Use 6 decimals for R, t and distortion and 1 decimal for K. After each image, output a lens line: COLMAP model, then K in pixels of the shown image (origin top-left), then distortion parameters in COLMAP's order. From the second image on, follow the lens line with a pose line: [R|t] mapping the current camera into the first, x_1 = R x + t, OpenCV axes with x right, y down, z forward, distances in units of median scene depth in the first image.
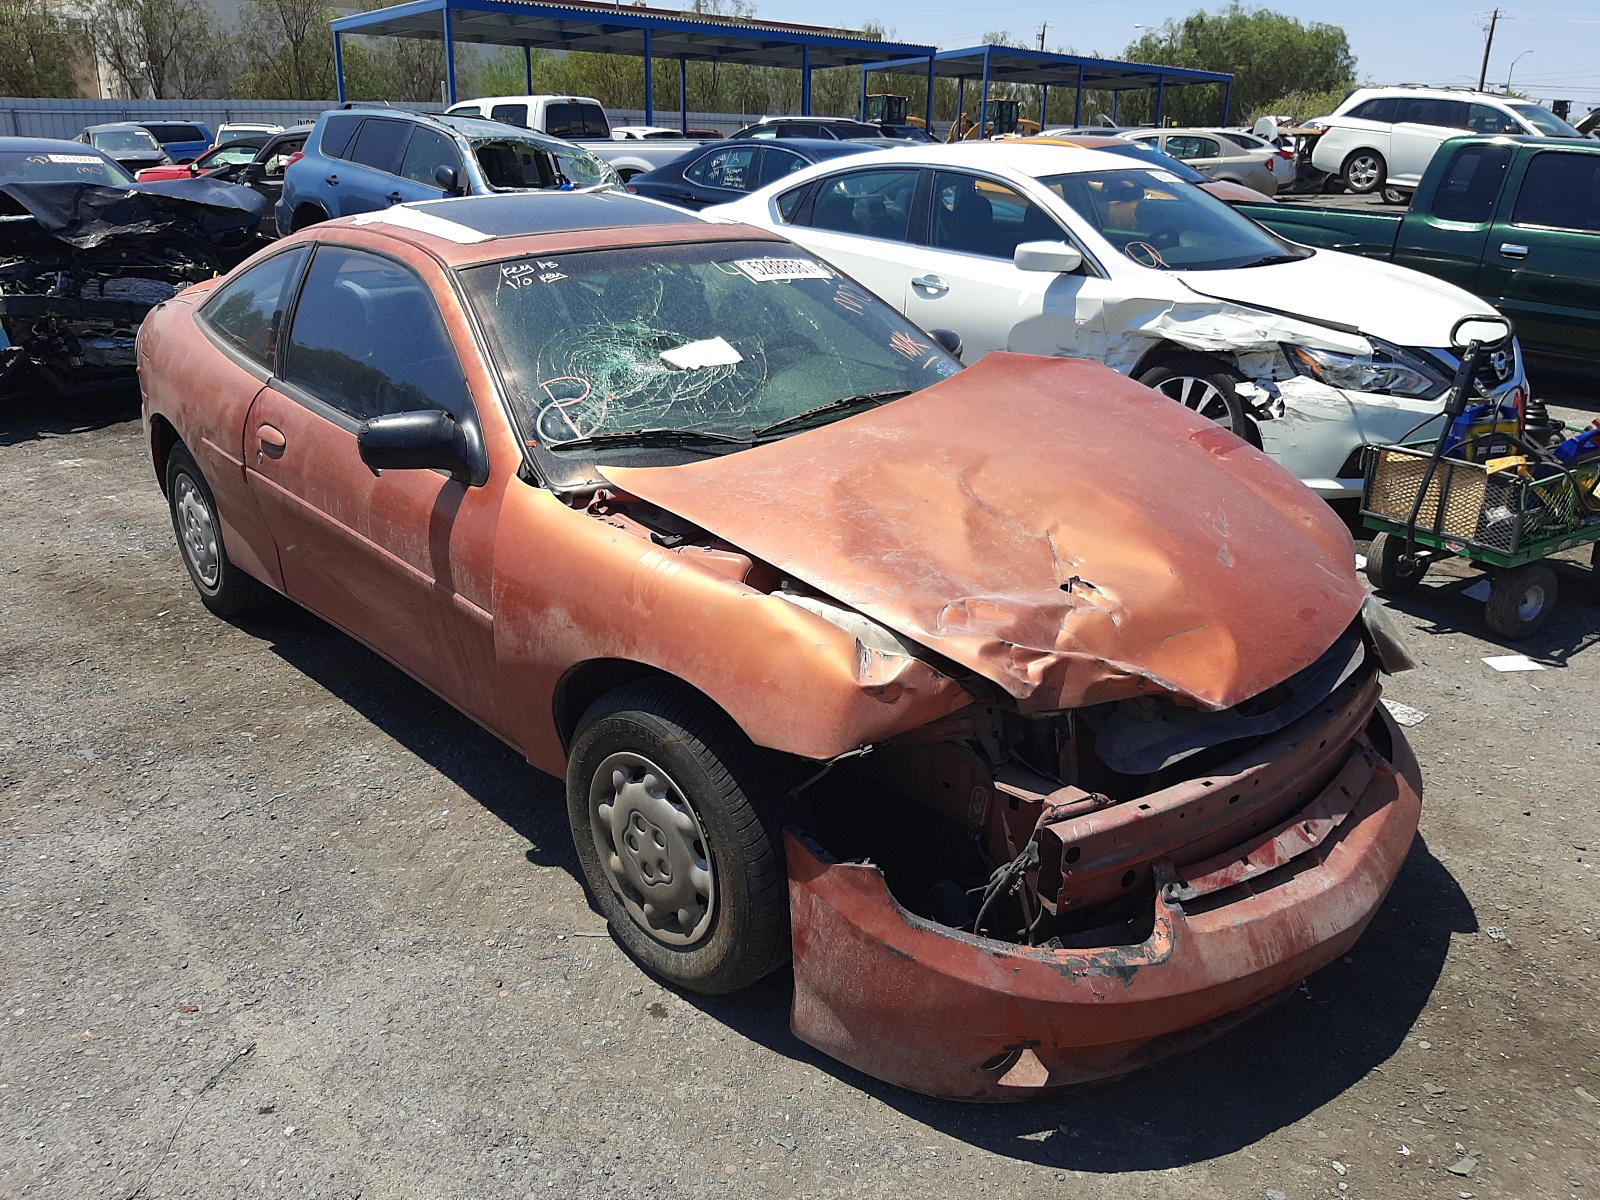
lens RADIAL K [[1253.3, 0, 812.2], [0, 1253.3, 578.7], [0, 0, 1]] dist [0.003016, -0.036851]
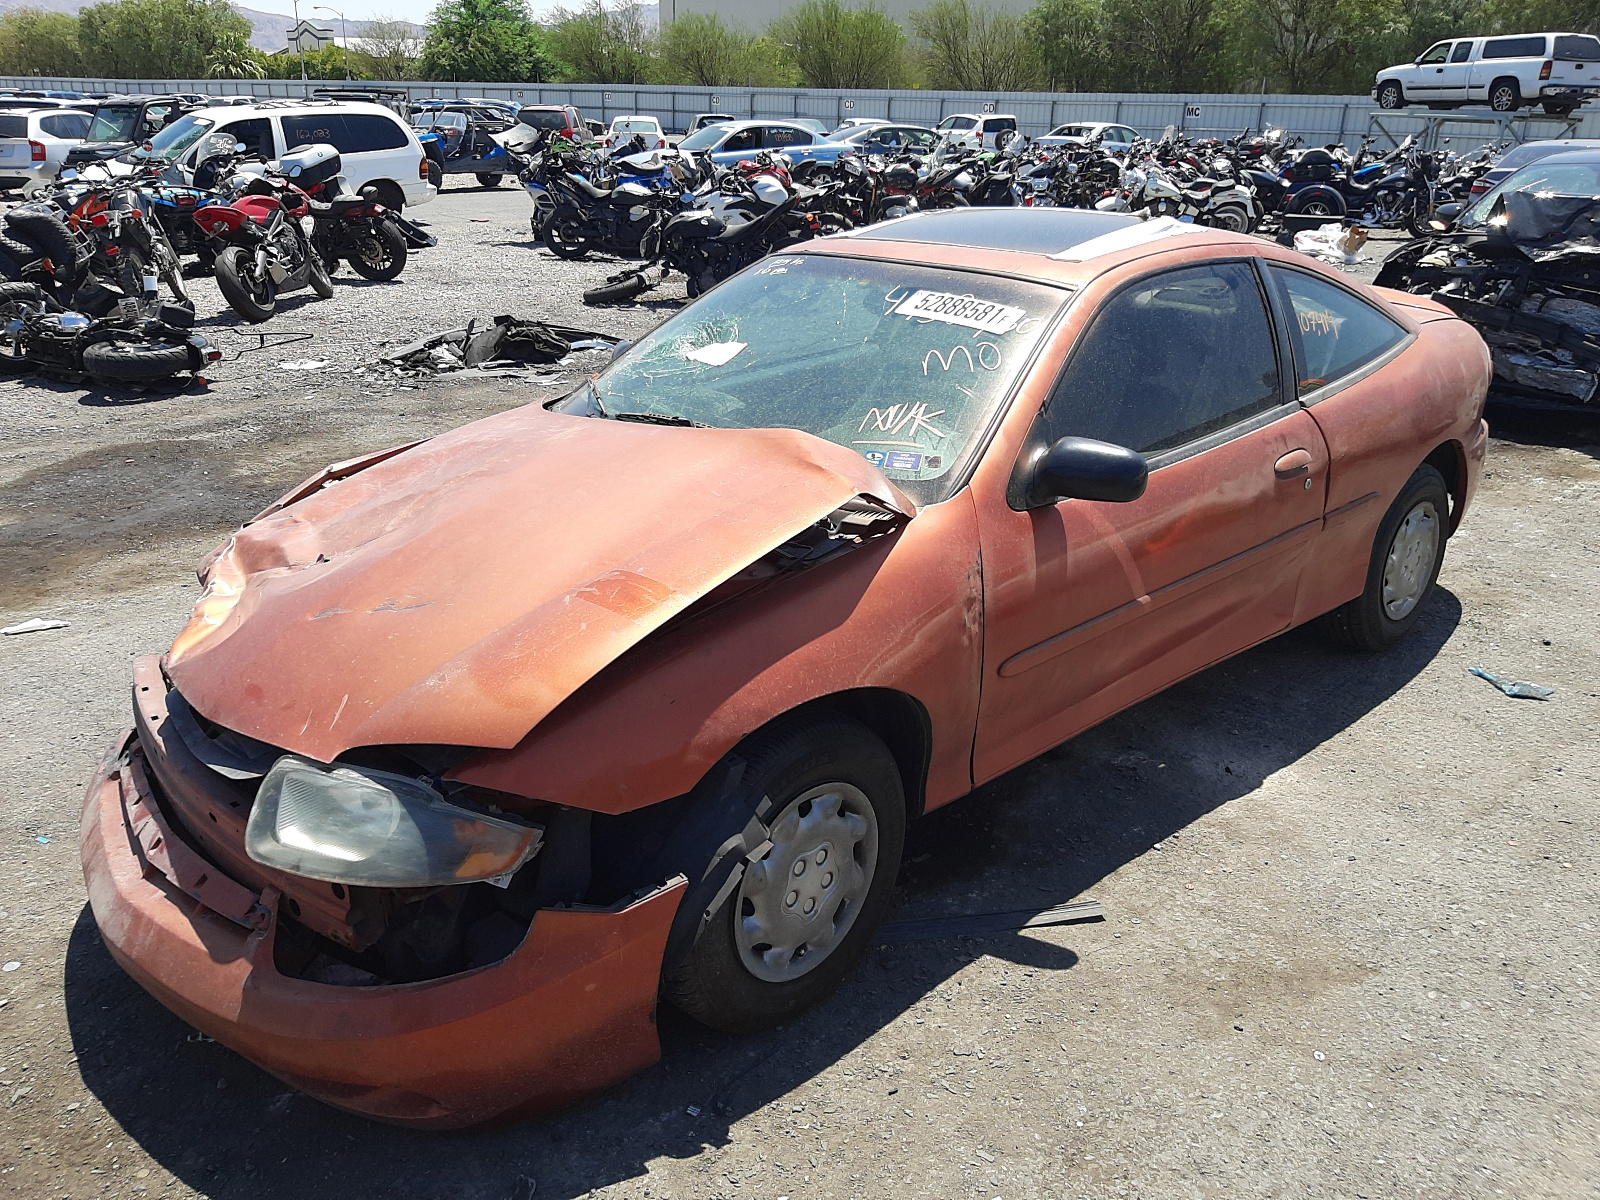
lens RADIAL K [[1233.2, 0, 800.0], [0, 1233.2, 573.5], [0, 0, 1]] dist [0.054816, -0.111325]
pose [[0.024475, 0.345472, -0.938110, 1.250454], [-0.352851, 0.880981, 0.315227, -0.477661], [0.935359, 0.323298, 0.143462, 1.256630]]
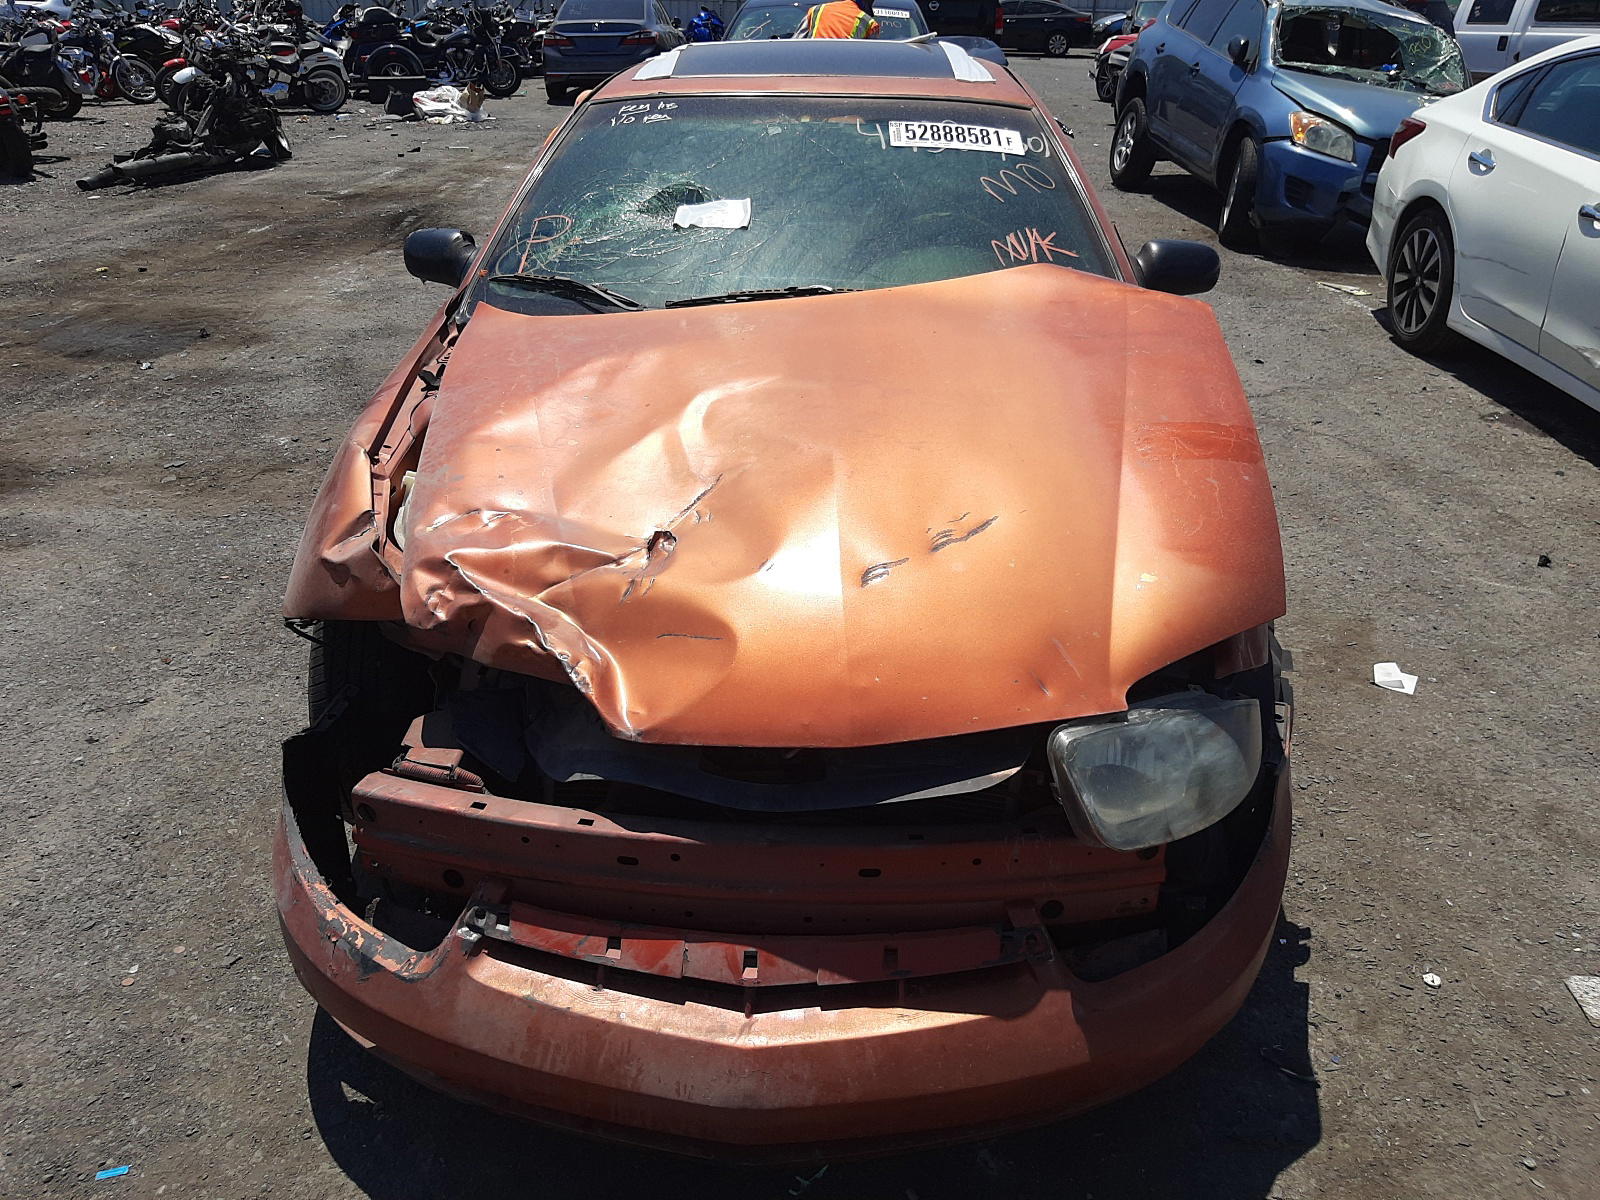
lens RADIAL K [[1253.3, 0, 812.2], [0, 1253.3, 578.7], [0, 0, 1]] dist [0.003016, -0.036851]
pose [[0.711576, 0.306249, -0.632353, 0.794546], [-0.252267, 0.951356, 0.176872, -0.137027], [0.655760, 0.033664, 0.754219, 0.478594]]
